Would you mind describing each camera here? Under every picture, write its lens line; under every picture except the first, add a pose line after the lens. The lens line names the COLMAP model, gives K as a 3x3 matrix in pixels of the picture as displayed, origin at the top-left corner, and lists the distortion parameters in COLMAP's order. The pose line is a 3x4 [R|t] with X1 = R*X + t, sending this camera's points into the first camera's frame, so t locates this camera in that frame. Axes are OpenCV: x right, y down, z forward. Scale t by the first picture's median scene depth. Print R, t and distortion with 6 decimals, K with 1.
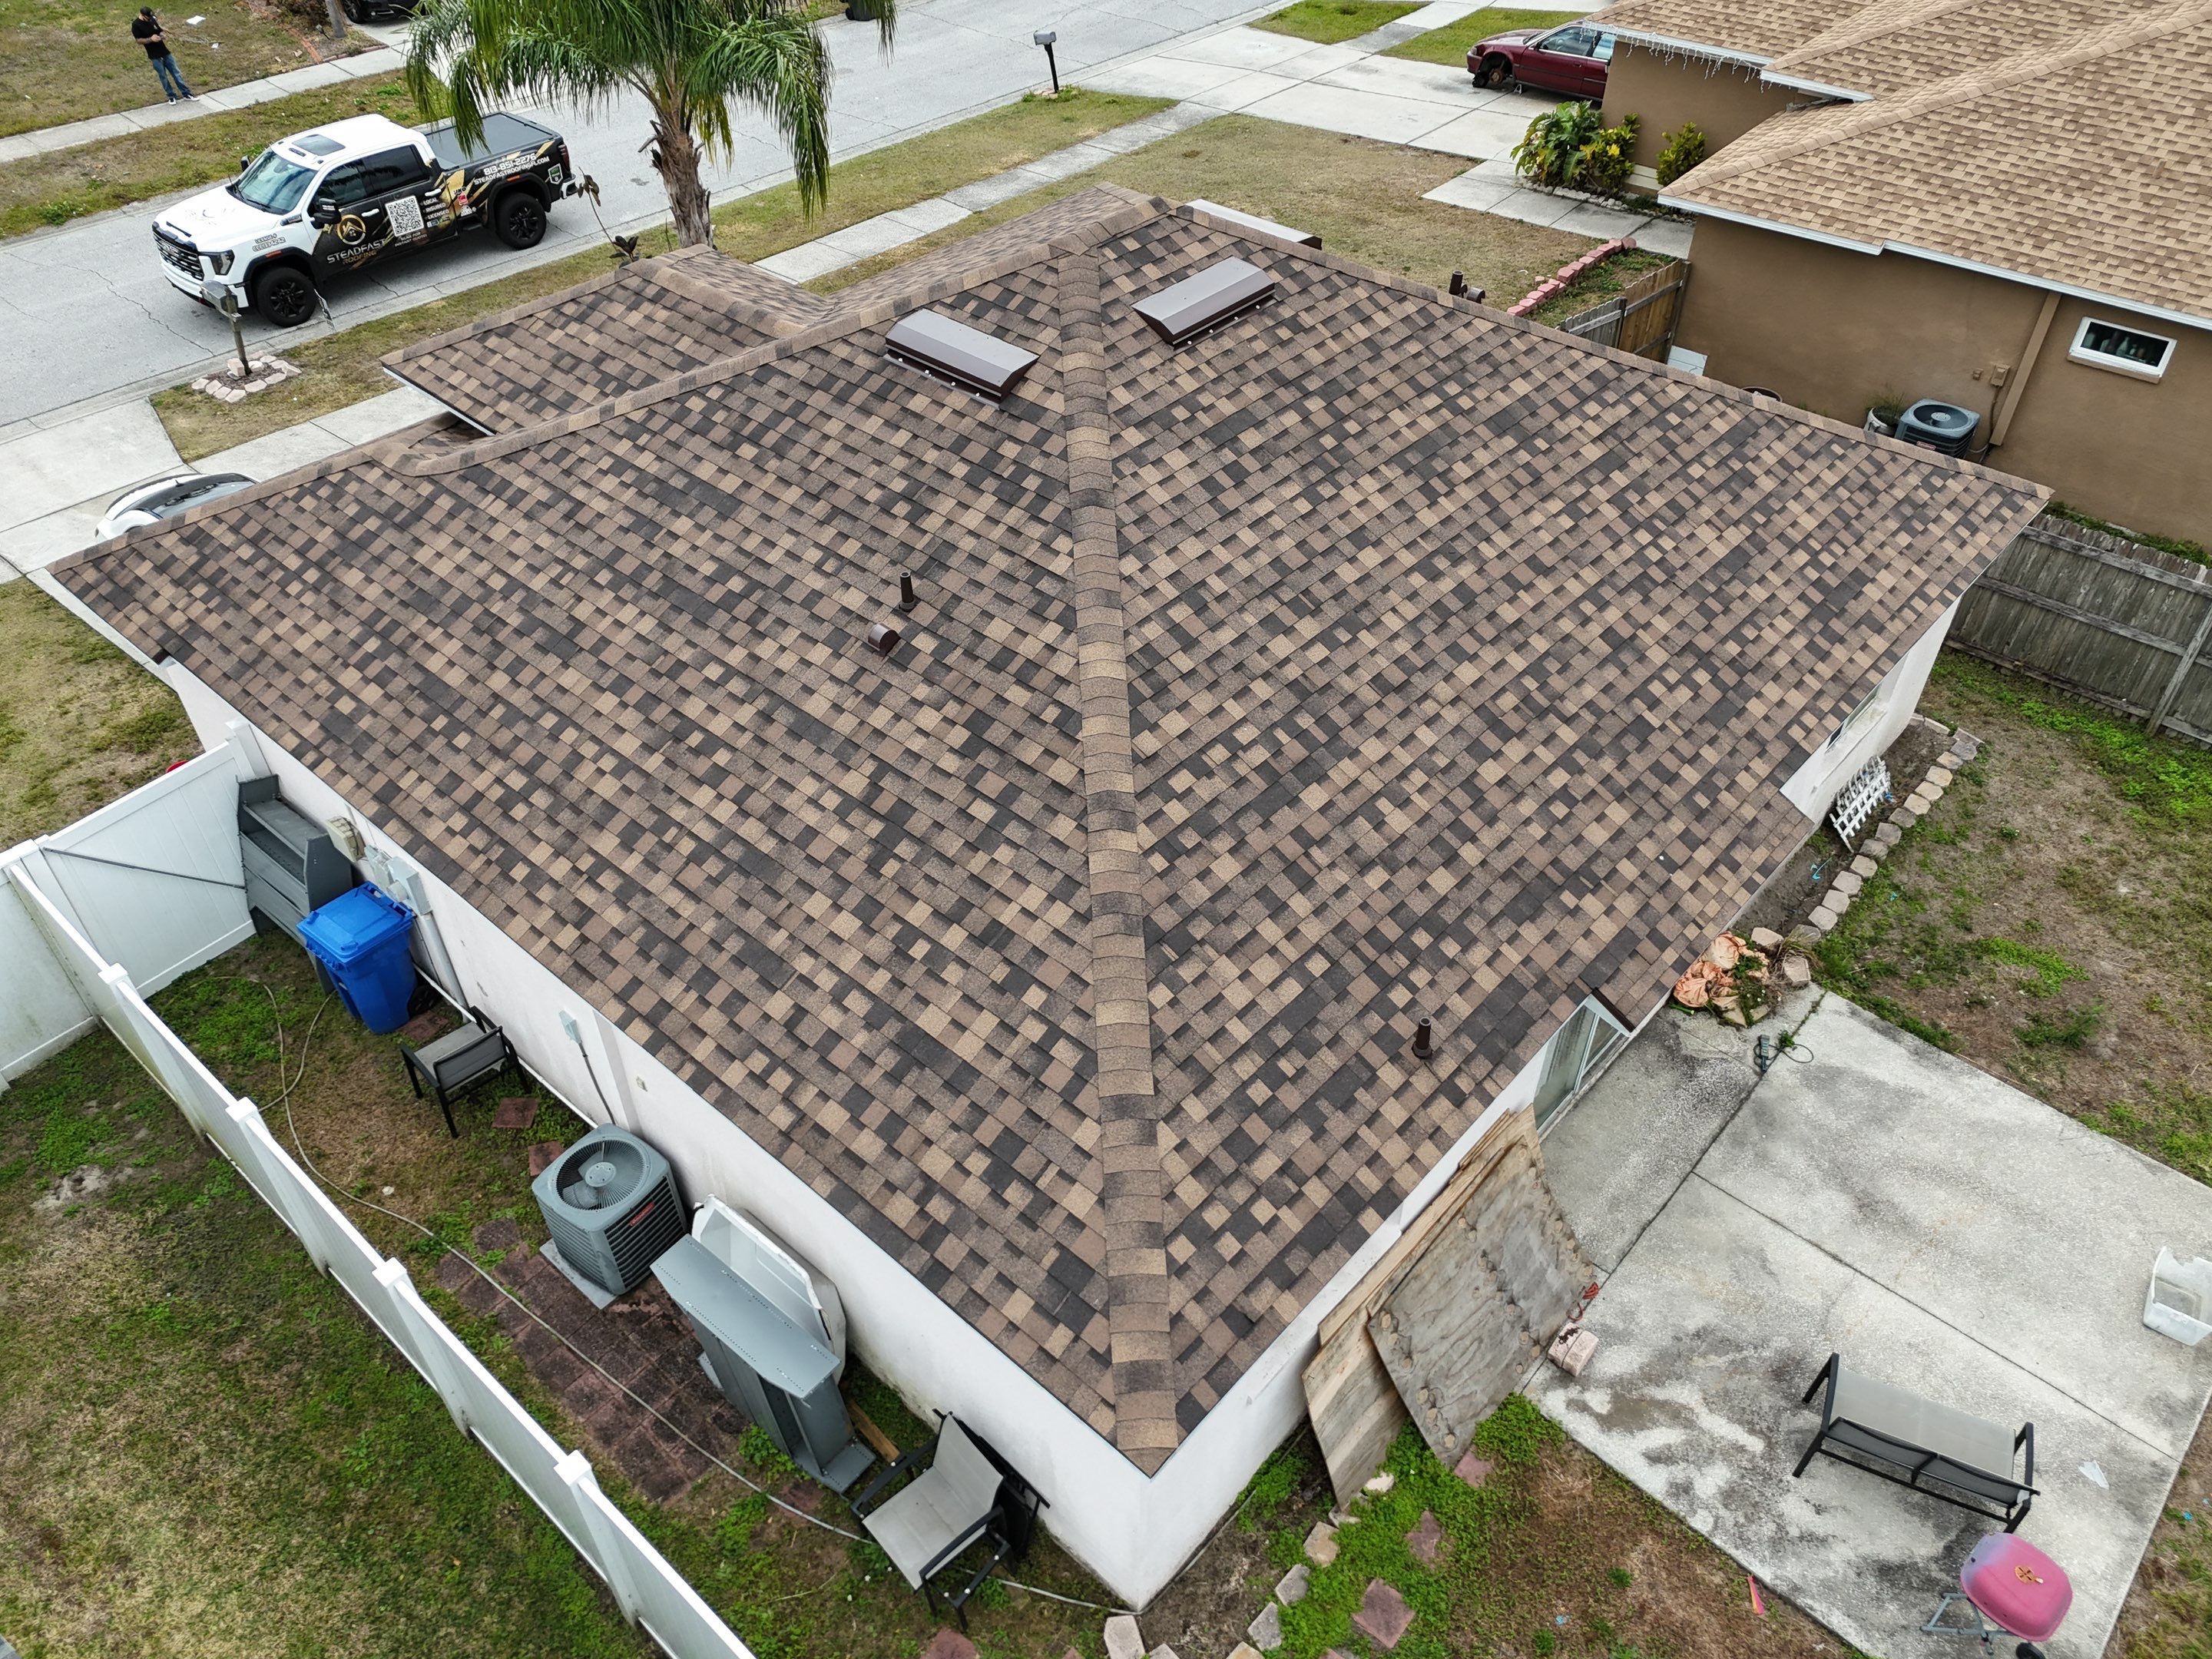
lens RADIAL K [[1597.6, 0, 1111.9], [0, 1597.6, 827.0], [0, 0, 1]] dist [0.125199, -0.155090]
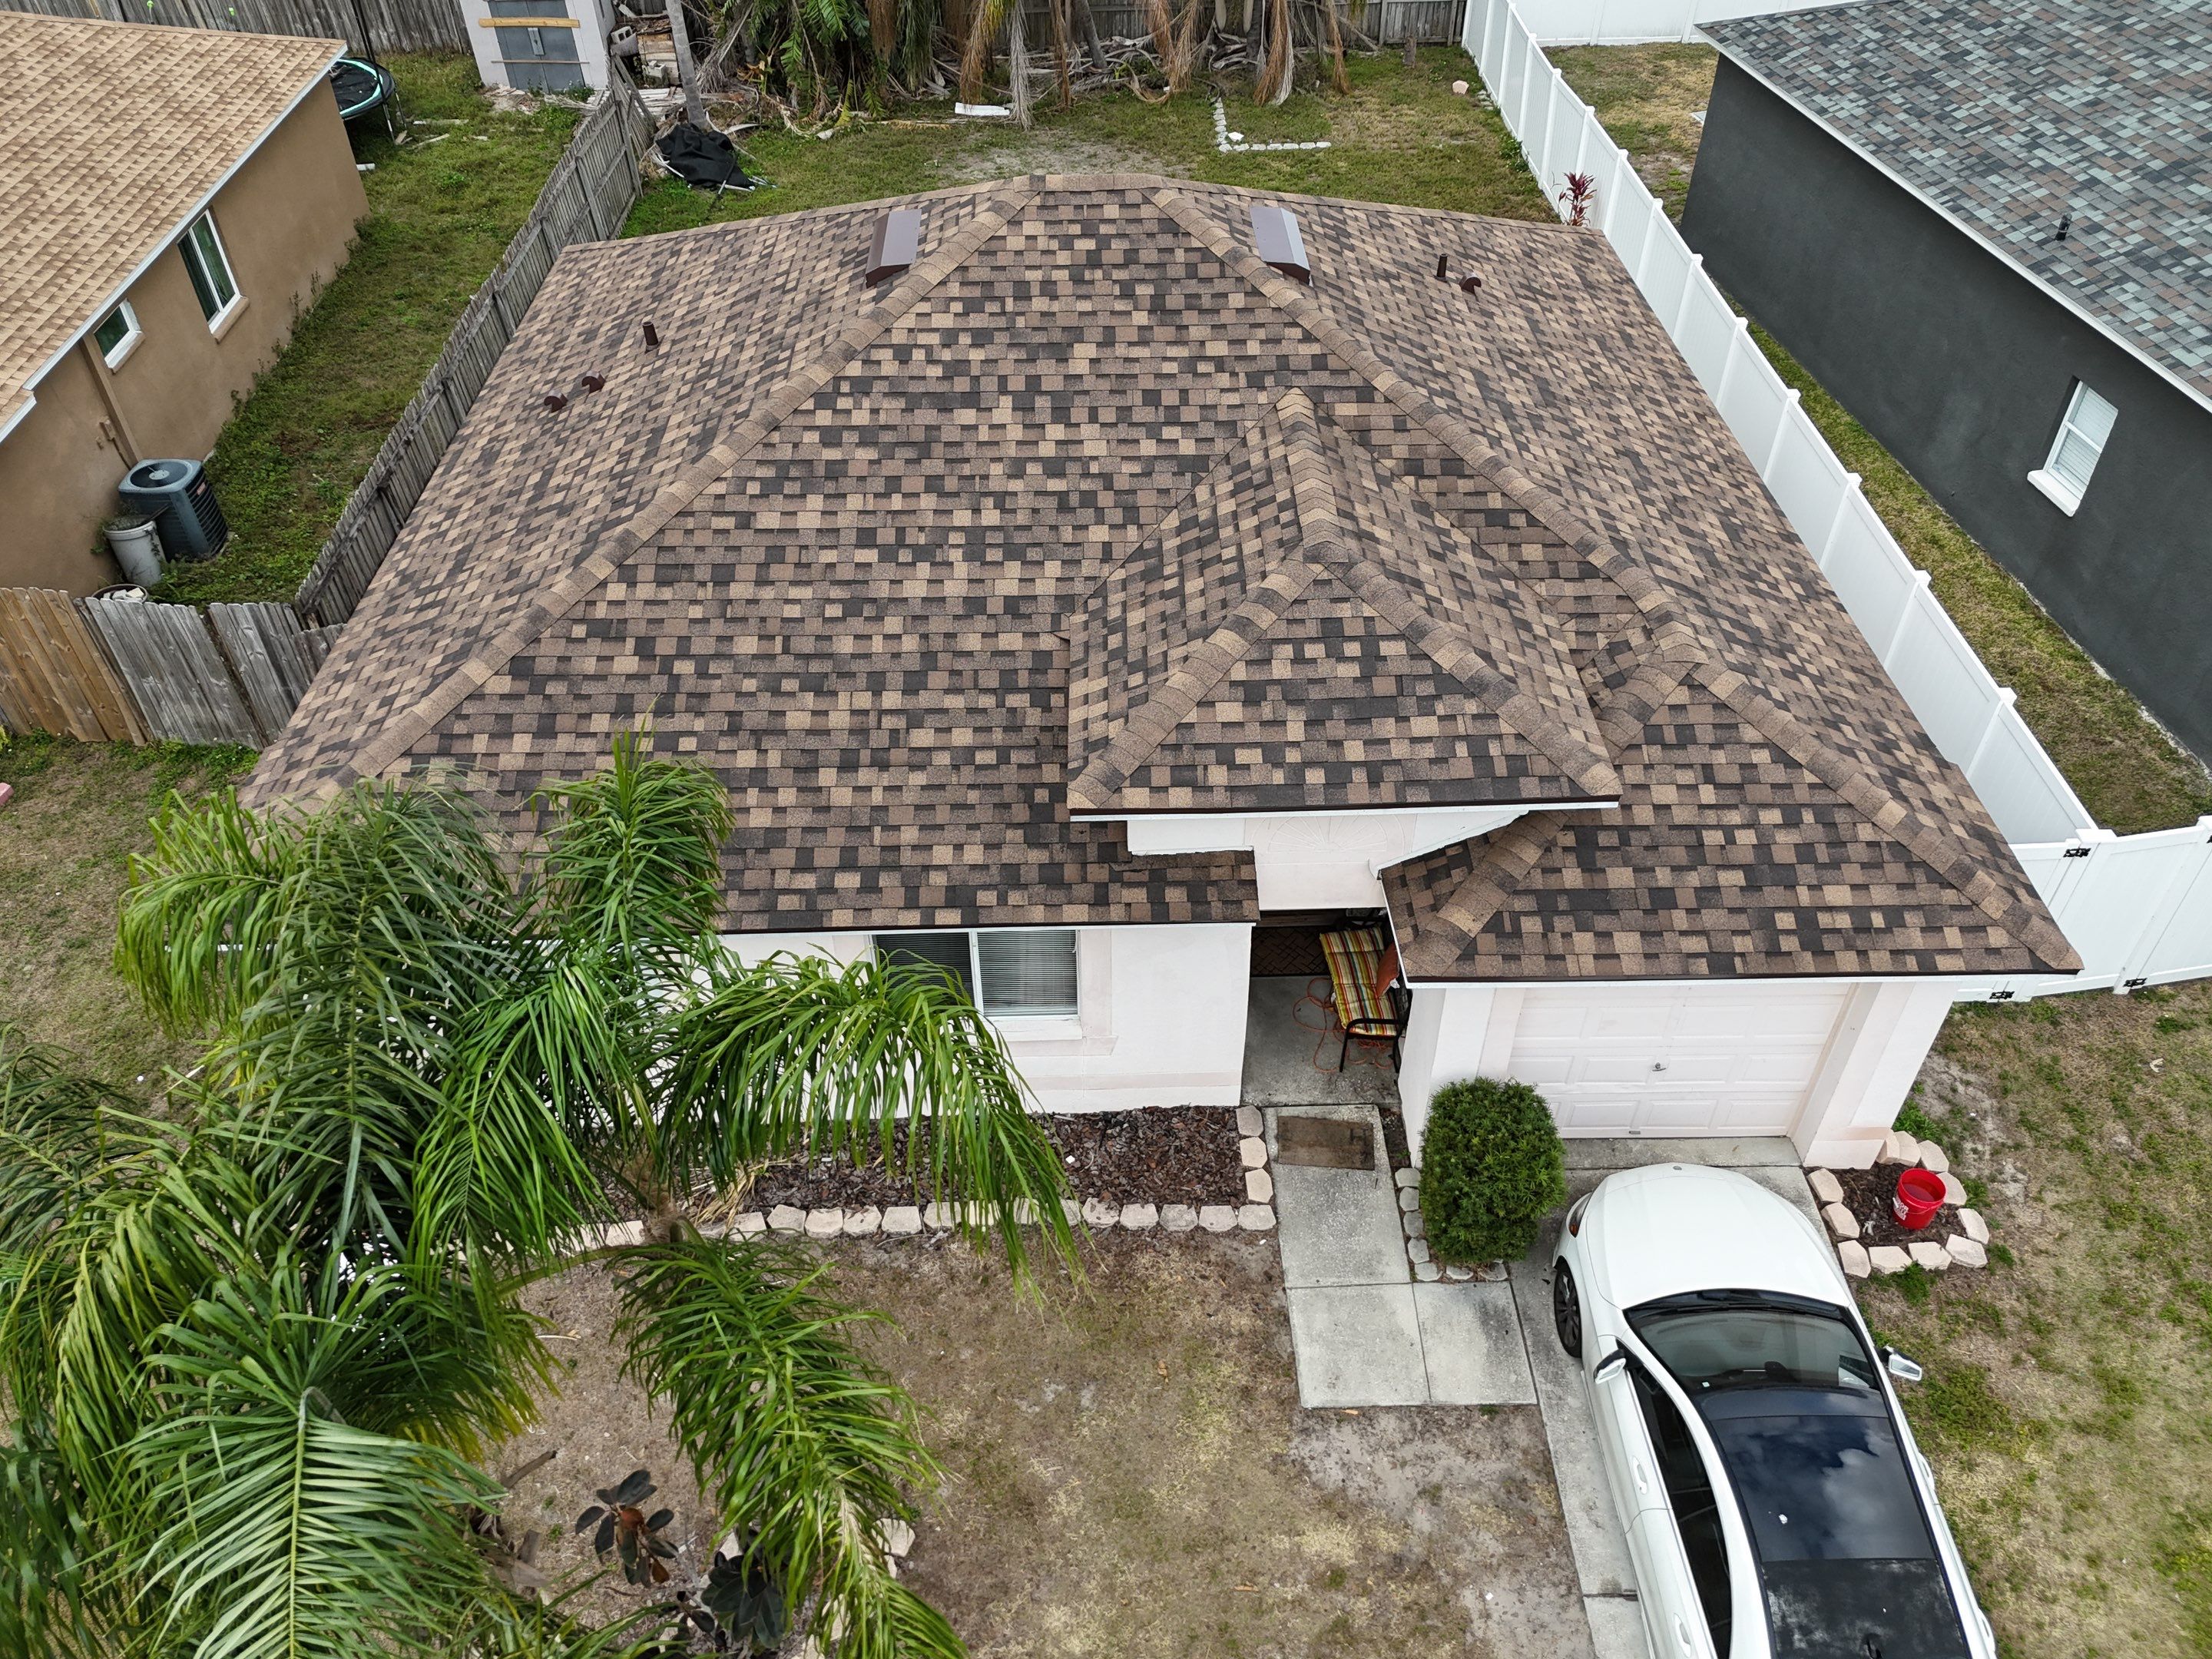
lens RADIAL K [[1602.8, 0, 1114.5], [0, 1602.8, 821.2], [0, 0, 1]] dist [0.141290, -0.201699]
pose [[-0.685127, -0.477725, 0.549891, -0.879641], [0.485076, 0.263953, 0.833684, -1.251681], [-0.543417, 0.837919, 0.050892, 1.389395]]
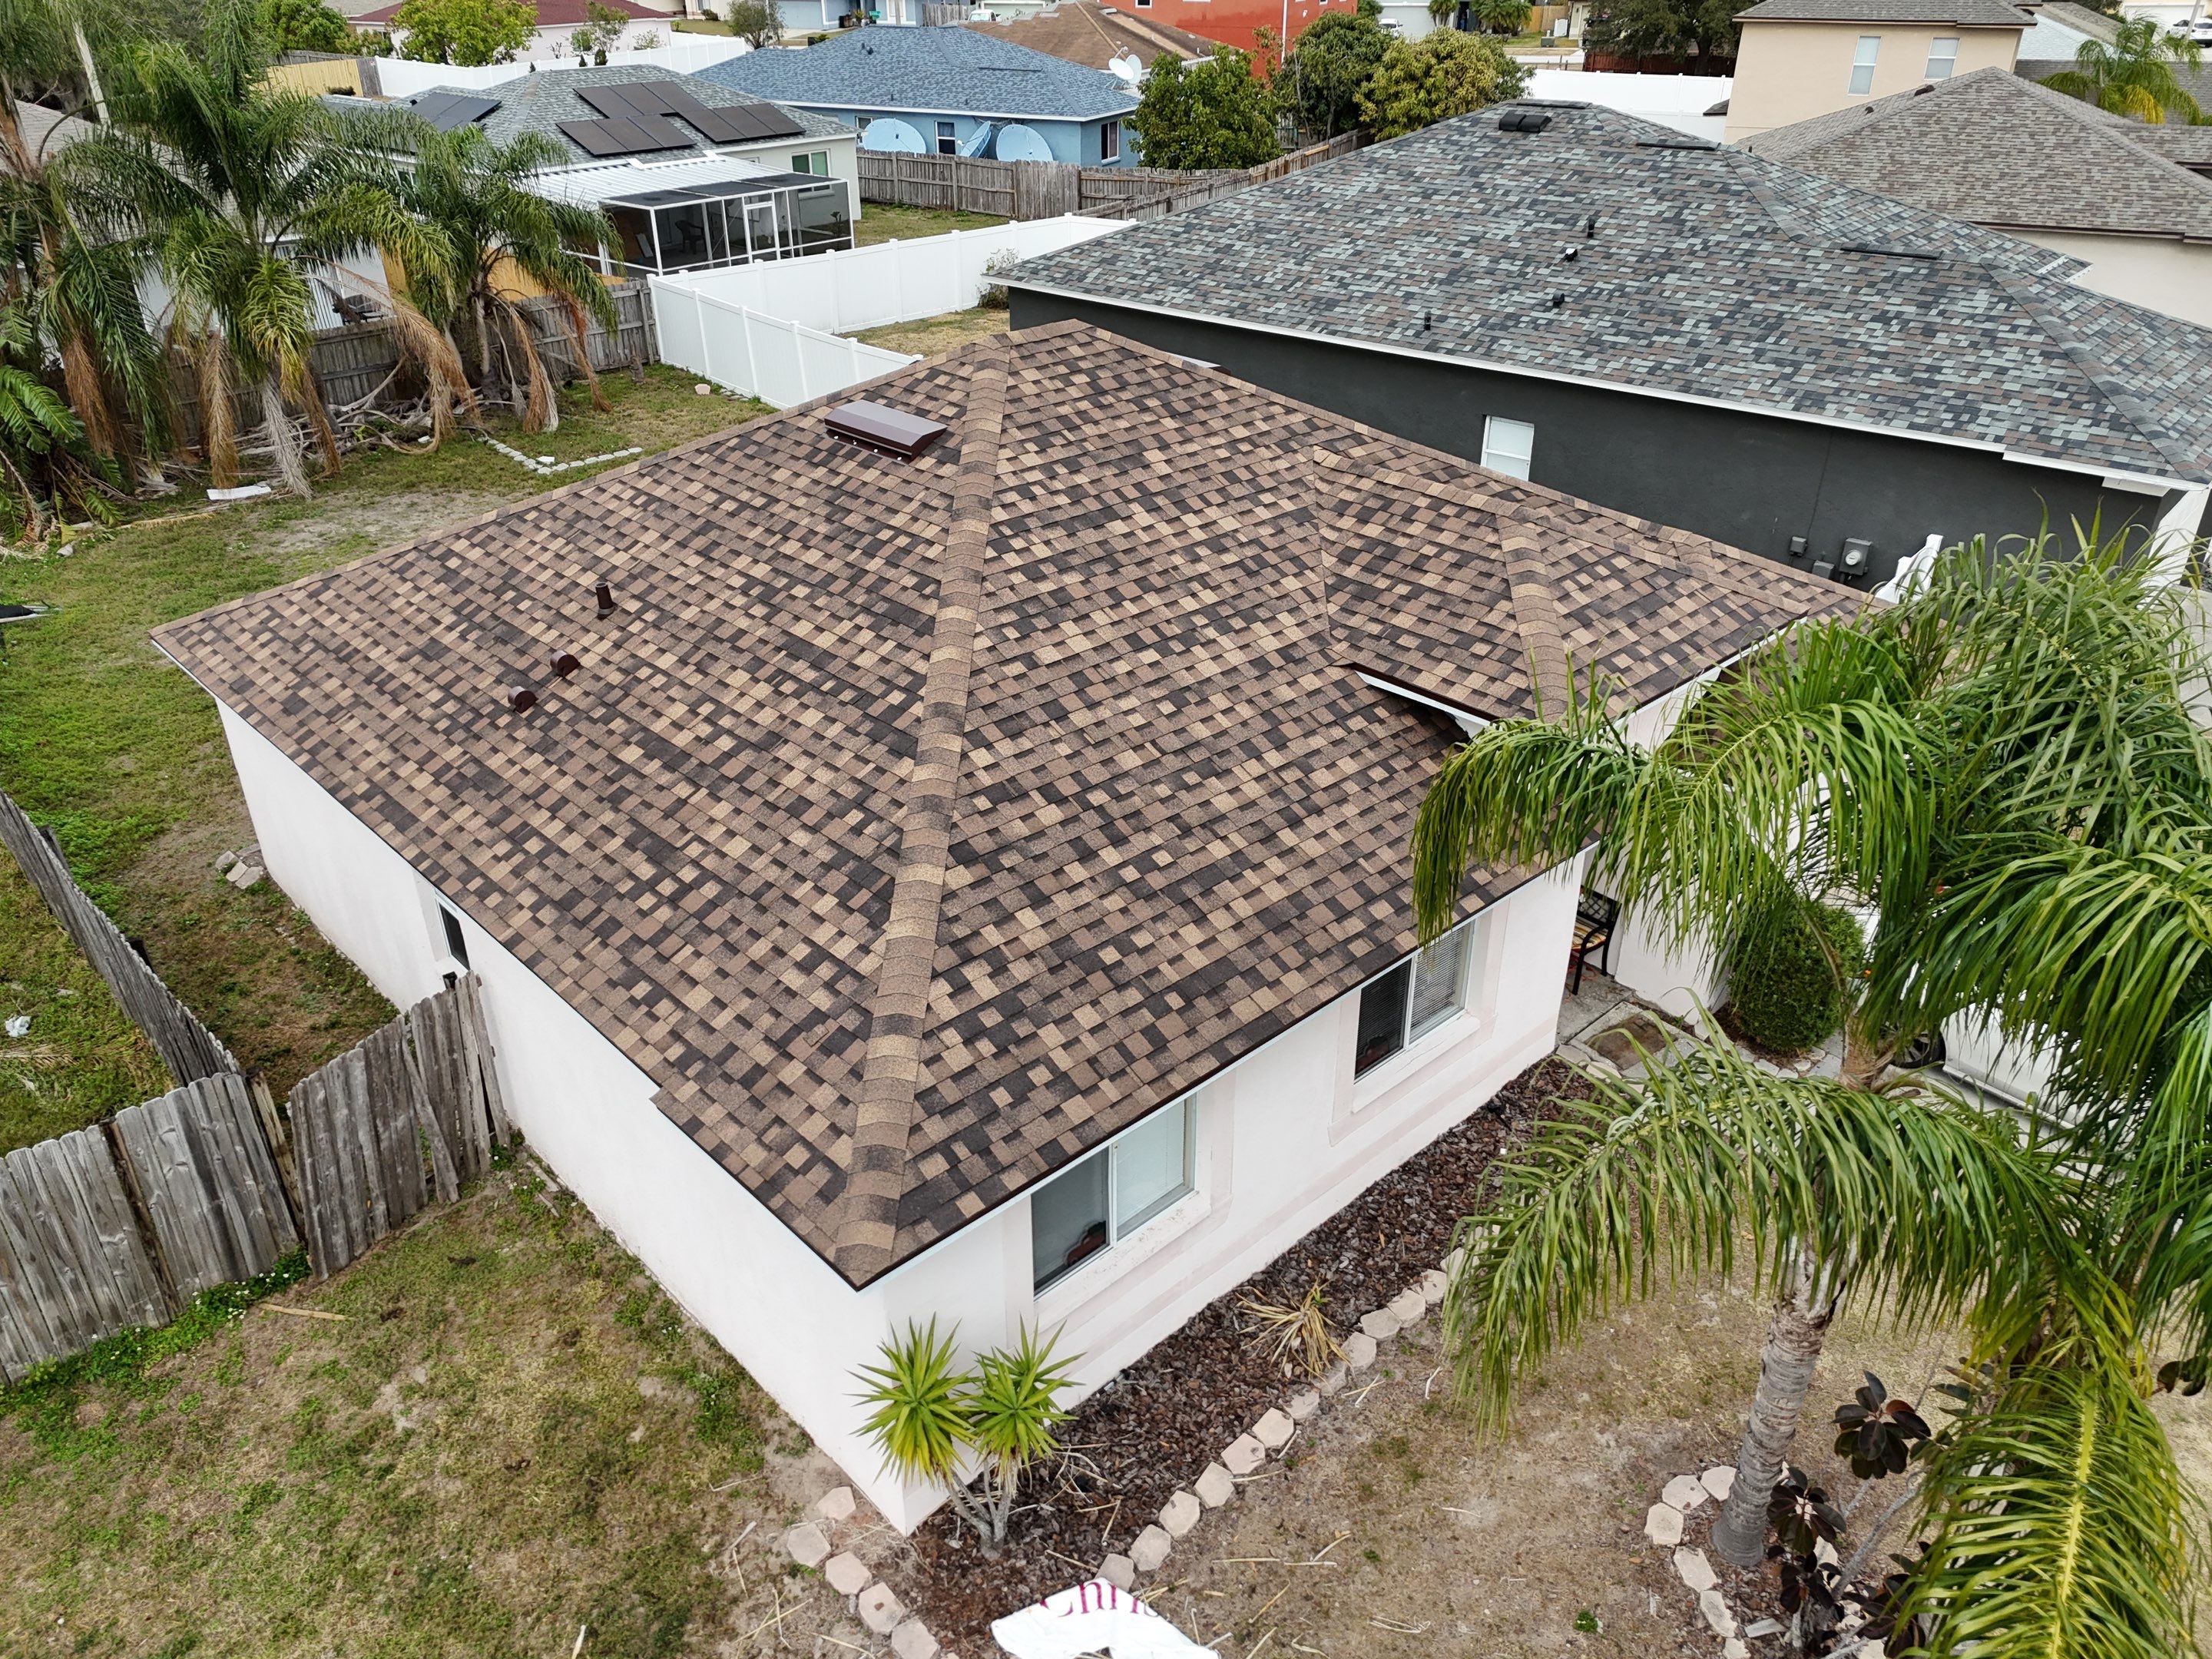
lens RADIAL K [[1592.3, 0, 1111.5], [0, 1592.3, 831.2], [0, 0, 1]] dist [0.175423, -0.267872]
pose [[-0.995987, -0.042203, 0.078927, -0.168835], [0.060507, 0.332314, 0.941226, -1.436049], [-0.065952, 0.942224, -0.328427, 1.834700]]
